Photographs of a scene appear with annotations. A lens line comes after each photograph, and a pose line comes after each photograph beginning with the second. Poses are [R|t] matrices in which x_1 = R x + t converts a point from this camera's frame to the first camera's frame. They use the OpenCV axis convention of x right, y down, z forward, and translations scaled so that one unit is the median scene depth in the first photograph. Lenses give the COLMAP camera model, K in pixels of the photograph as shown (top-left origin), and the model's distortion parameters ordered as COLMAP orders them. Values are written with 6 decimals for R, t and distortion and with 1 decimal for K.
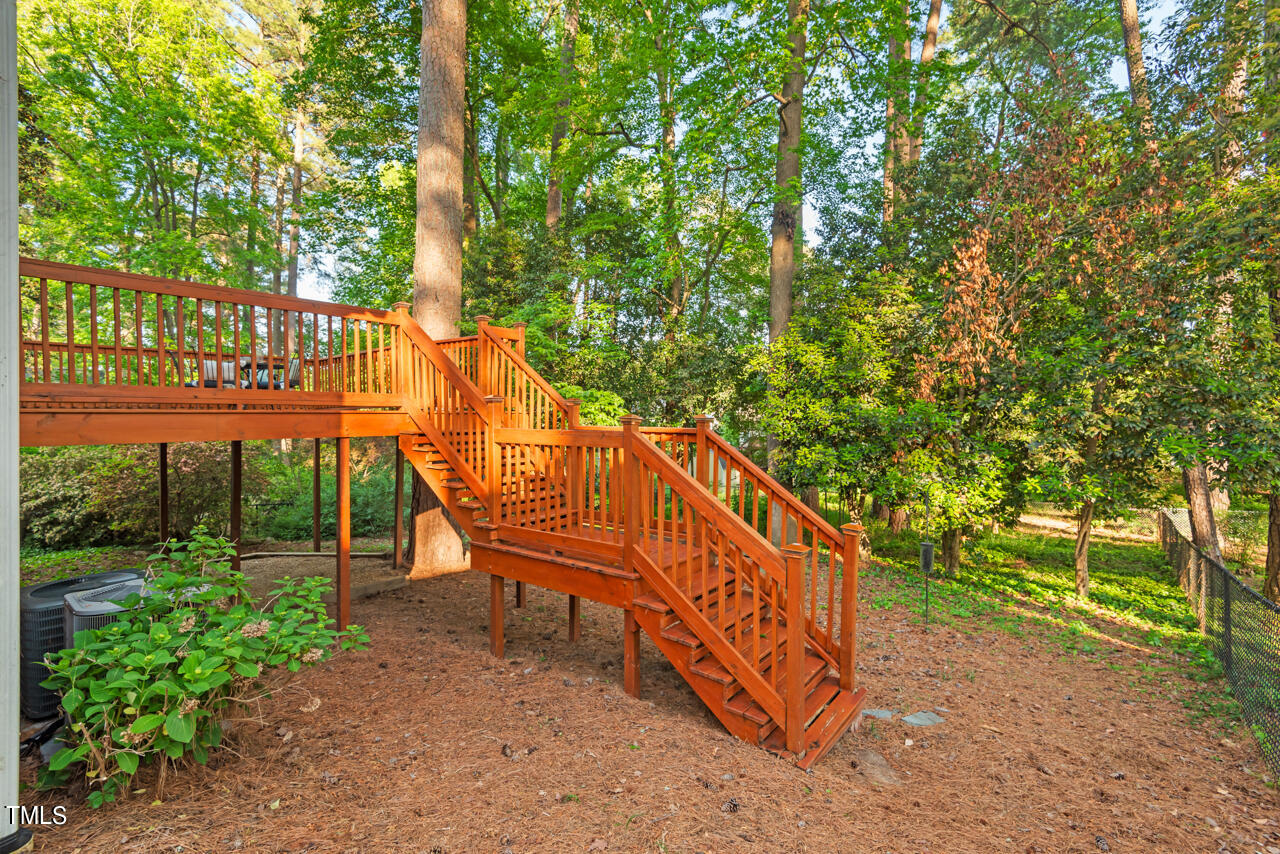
lens RADIAL K [[581.9, 0, 640.2], [0, 581.9, 427.7], [0, 0, 1]] dist [0.005567, -0.000579]
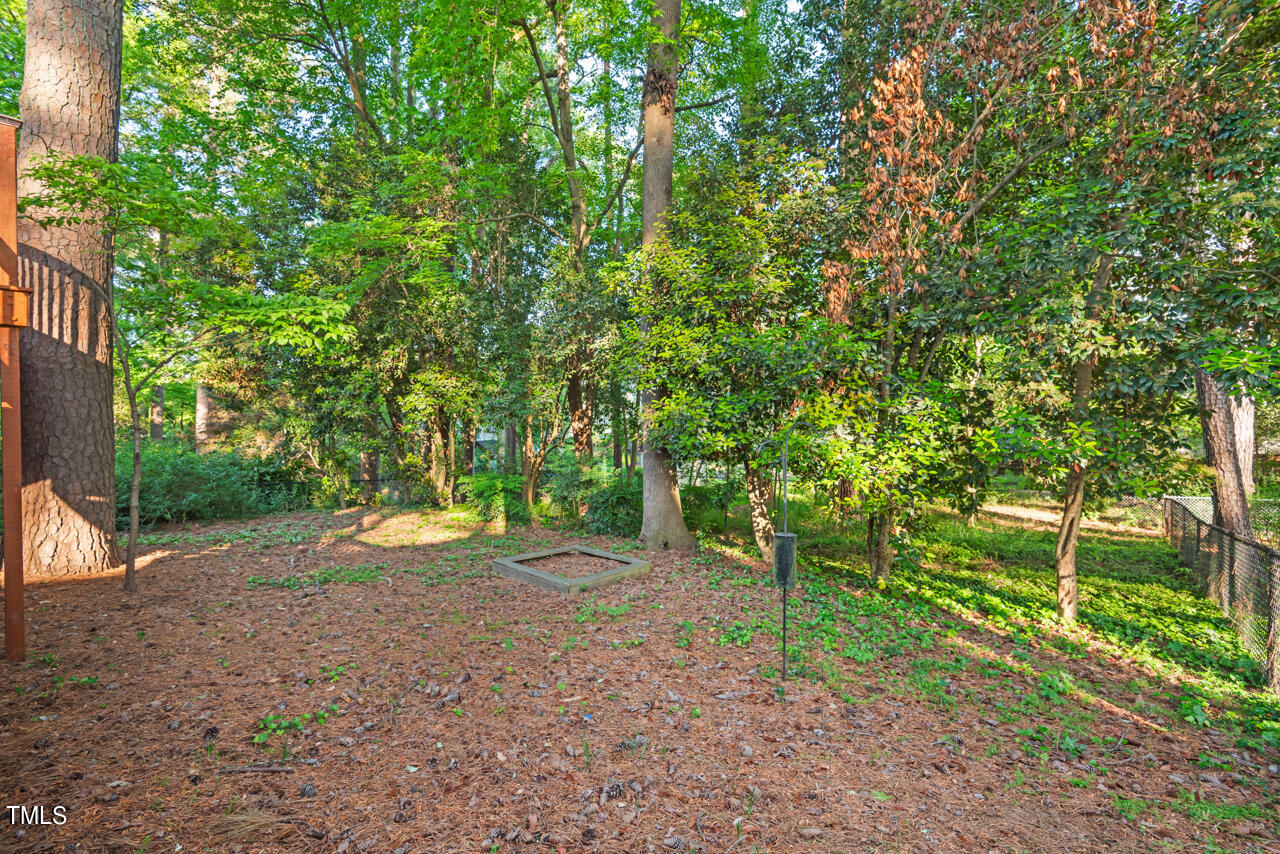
lens RADIAL K [[581.9, 0, 639.6], [0, 581.9, 426.8], [0, 0, 1]] dist [0.005567, -0.000579]
pose [[0.999983, 0.000566, 0.005873, 0.276420], [-0.000586, 0.999994, 0.003395, 0.074479], [-0.005871, -0.003398, 0.999977, 0.352782]]
